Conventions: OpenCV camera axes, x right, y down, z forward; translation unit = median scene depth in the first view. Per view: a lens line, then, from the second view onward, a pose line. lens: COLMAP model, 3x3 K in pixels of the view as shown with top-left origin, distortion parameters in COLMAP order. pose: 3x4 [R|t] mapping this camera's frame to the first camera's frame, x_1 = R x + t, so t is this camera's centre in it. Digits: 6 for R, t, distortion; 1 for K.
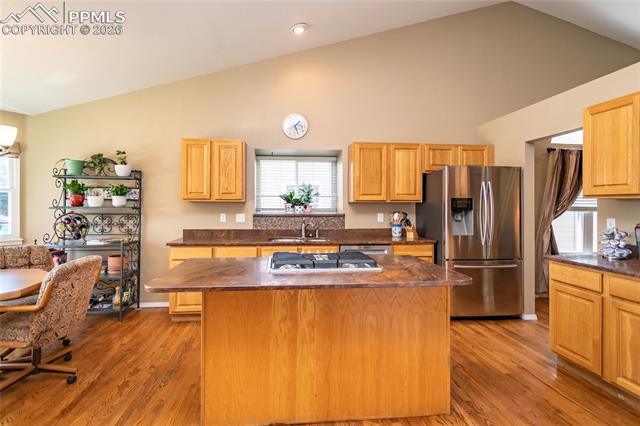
lens RADIAL K [[313.8, 0, 310.6], [0, 313.8, 204.3], [0, 0, 1]] dist [-0.000069, -0.000190]
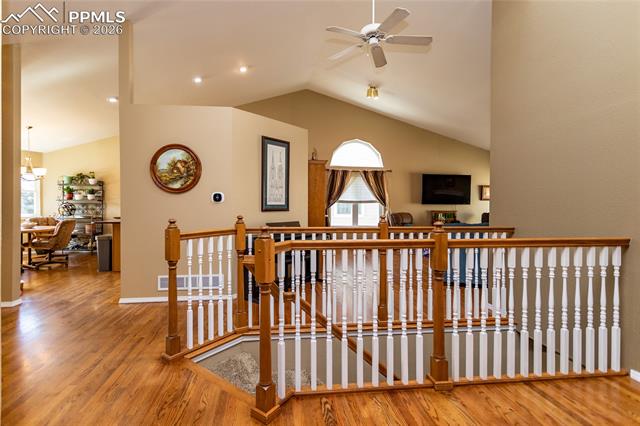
lens RADIAL K [[299.9, 0, 306.0], [0, 299.9, 200.9], [0, 0, 1]] dist [-0.002127, 0.001367]
pose [[0.999811, 0.002818, 0.019258, 0.710742], [-0.003013, 0.999945, 0.010080, -0.008251], [-0.019228, -0.010136, 0.999764, -0.918484]]
